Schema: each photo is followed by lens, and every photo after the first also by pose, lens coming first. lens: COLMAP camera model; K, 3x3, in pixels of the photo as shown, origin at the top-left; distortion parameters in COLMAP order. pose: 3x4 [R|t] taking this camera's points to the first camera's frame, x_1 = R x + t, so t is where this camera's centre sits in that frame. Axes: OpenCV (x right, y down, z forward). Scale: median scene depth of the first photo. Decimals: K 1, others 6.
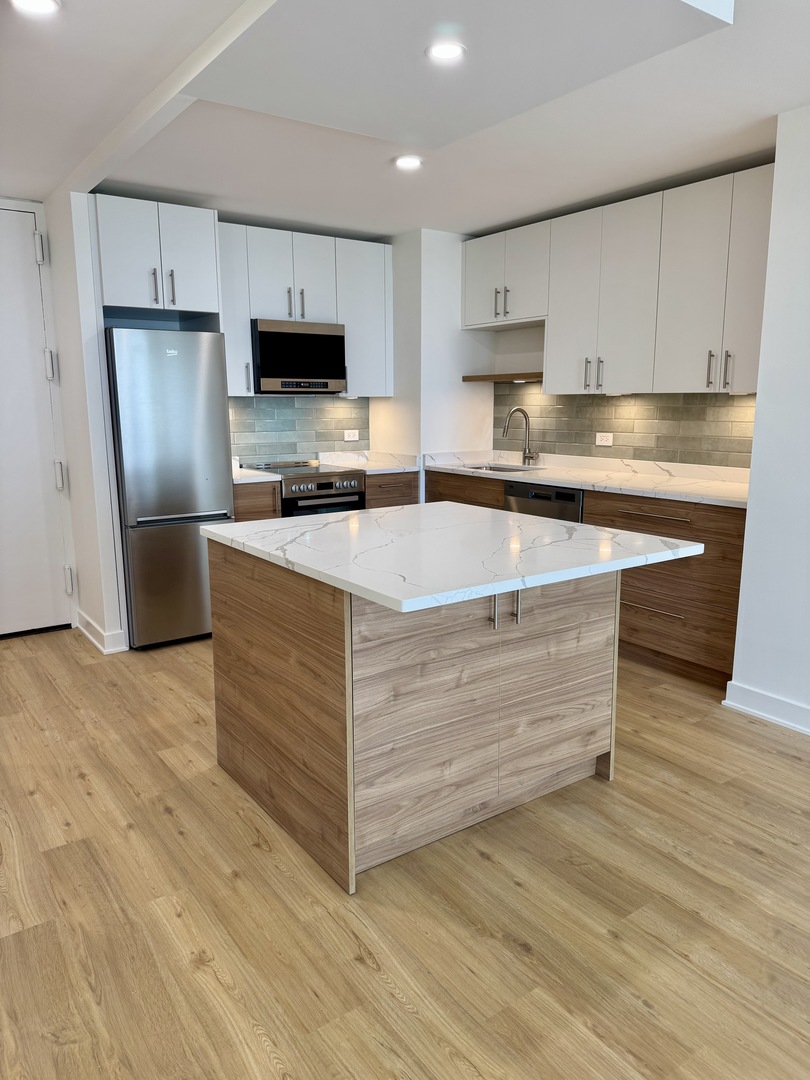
lens RADIAL K [[752.3, 0, 401.1], [0, 752.3, 538.7], [0, 0, 1]] dist [0.104908, -0.182251]
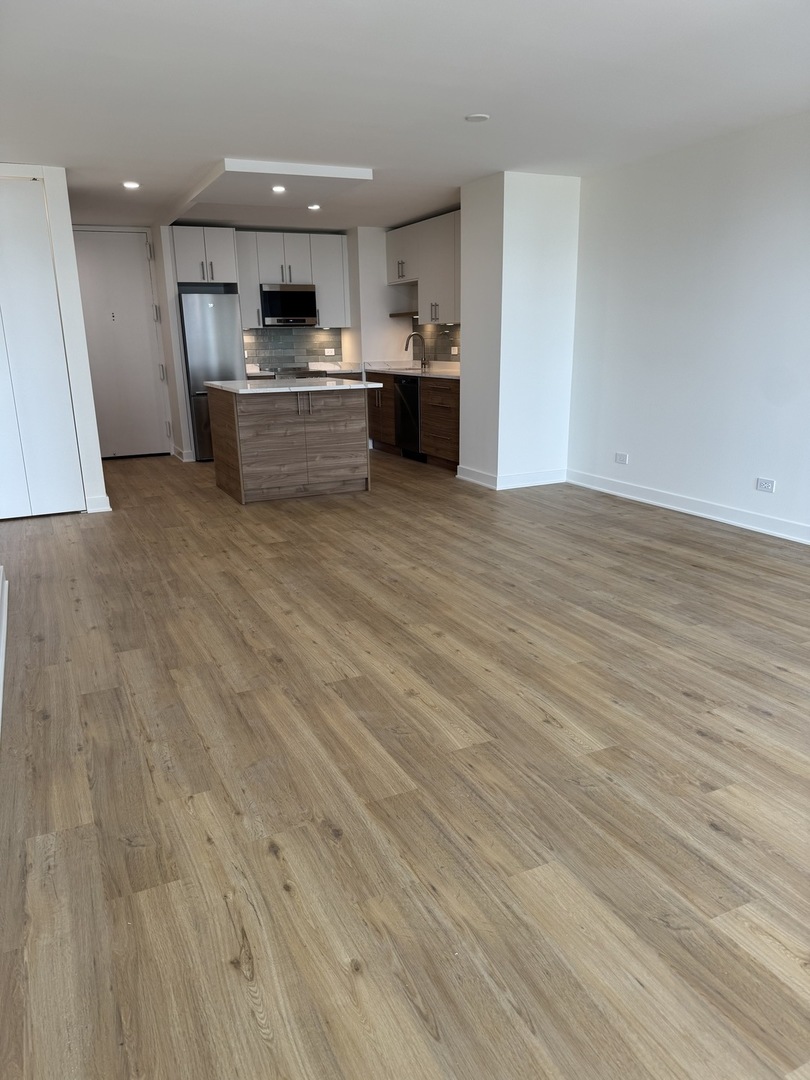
lens RADIAL K [[754.3, 0, 394.9], [0, 754.3, 539.0], [0, 0, 1]] dist [0.141909, -0.238048]
pose [[0.983965, 0.030548, -0.175725, 0.462033], [-0.016447, 0.996566, 0.081147, 0.163791], [0.177600, -0.076956, 0.981089, -0.786412]]
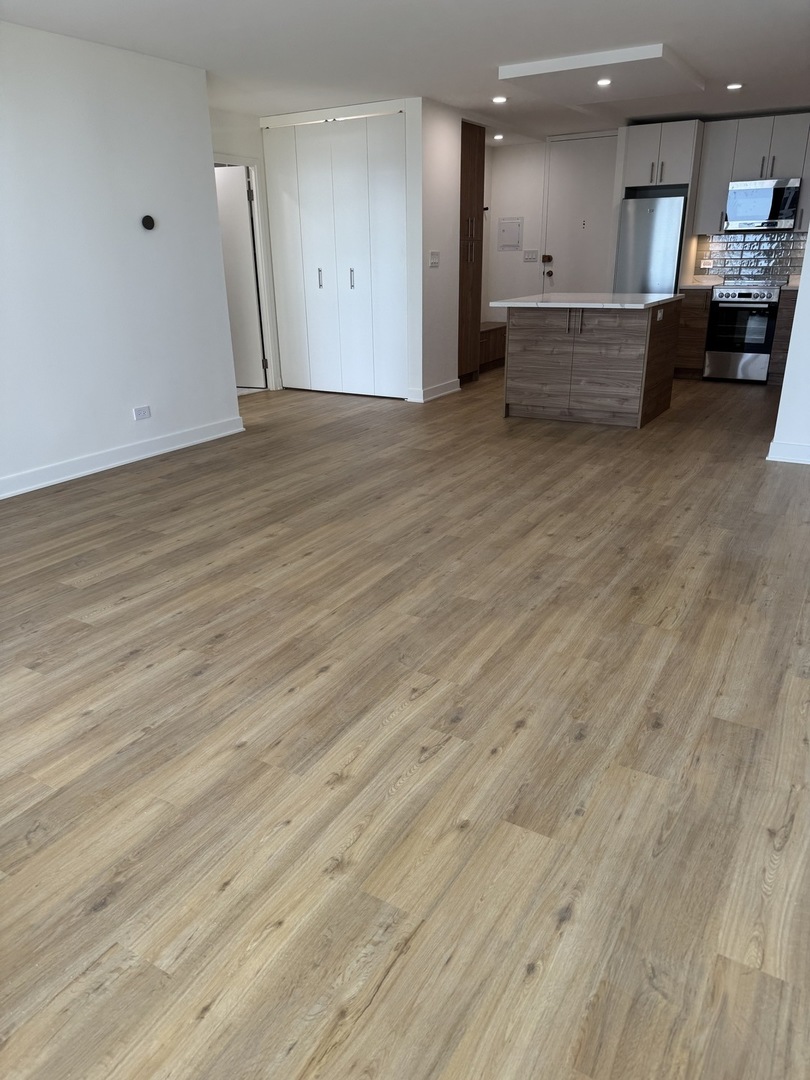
lens RADIAL K [[754.3, 0, 394.9], [0, 754.3, 539.0], [0, 0, 1]] dist [0.141909, -0.238048]
pose [[0.399373, 0.321900, -0.858418, 1.137225], [-0.151486, 0.946631, 0.284501, 0.064276], [0.904186, 0.016417, 0.426822, -0.294920]]
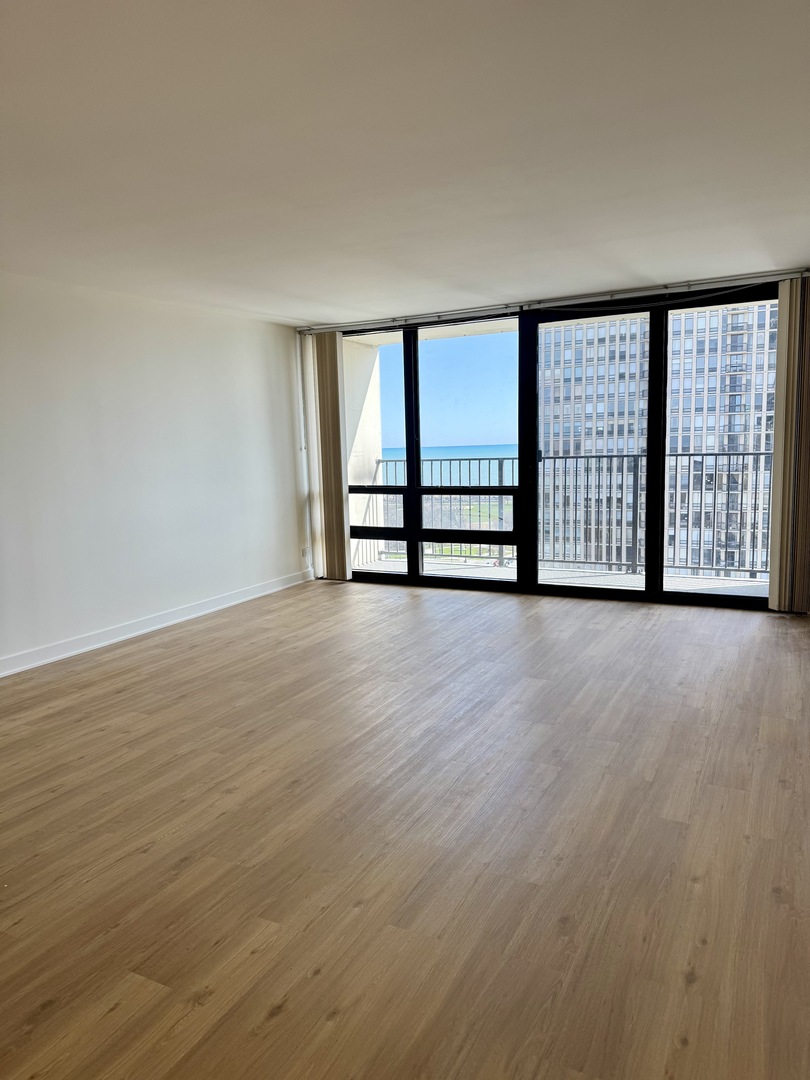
lens RADIAL K [[752.3, 0, 401.1], [0, 752.3, 538.7], [0, 0, 1]] dist [0.104908, -0.182251]
pose [[-0.456825, -0.091735, 0.884814, -0.303491], [0.192513, 0.960901, 0.199017, -0.032550], [-0.868475, 0.261254, -0.421304, 0.230267]]
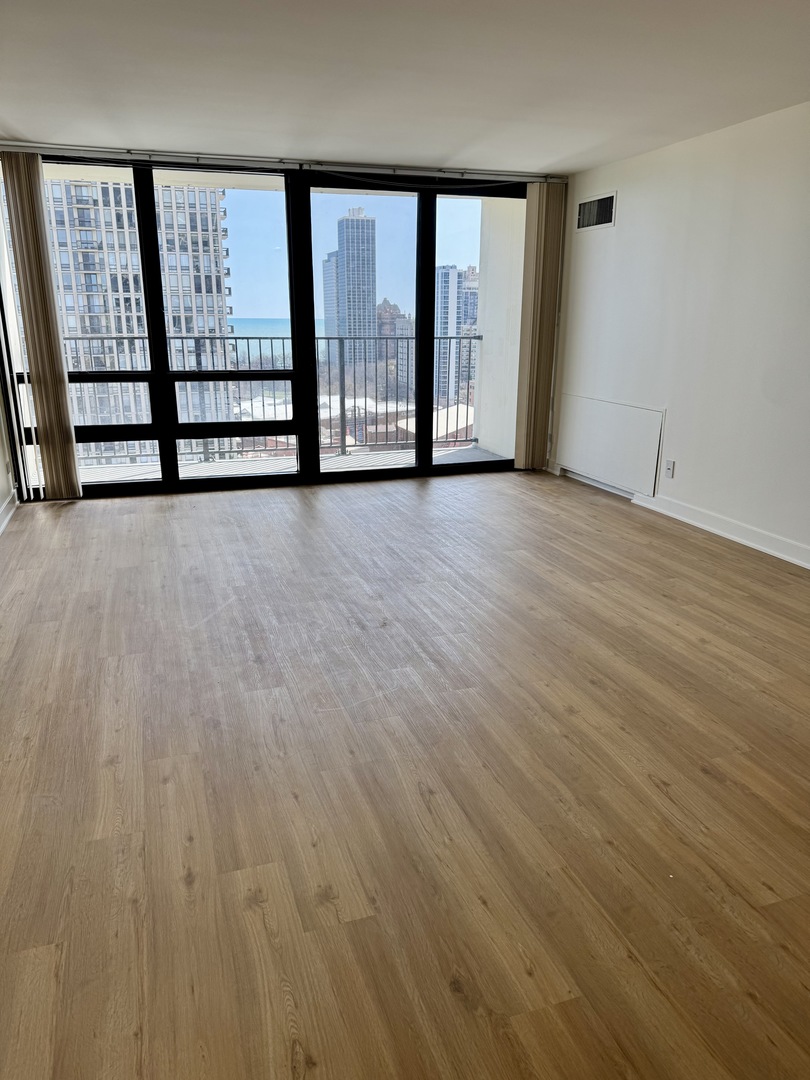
lens RADIAL K [[752.3, 0, 401.1], [0, 752.3, 538.7], [0, 0, 1]] dist [0.104908, -0.182251]
pose [[-0.957525, -0.075973, 0.278161, 0.293824], [0.057564, 0.894885, 0.442570, -0.114330], [-0.282546, 0.439784, -0.852501, 0.623542]]
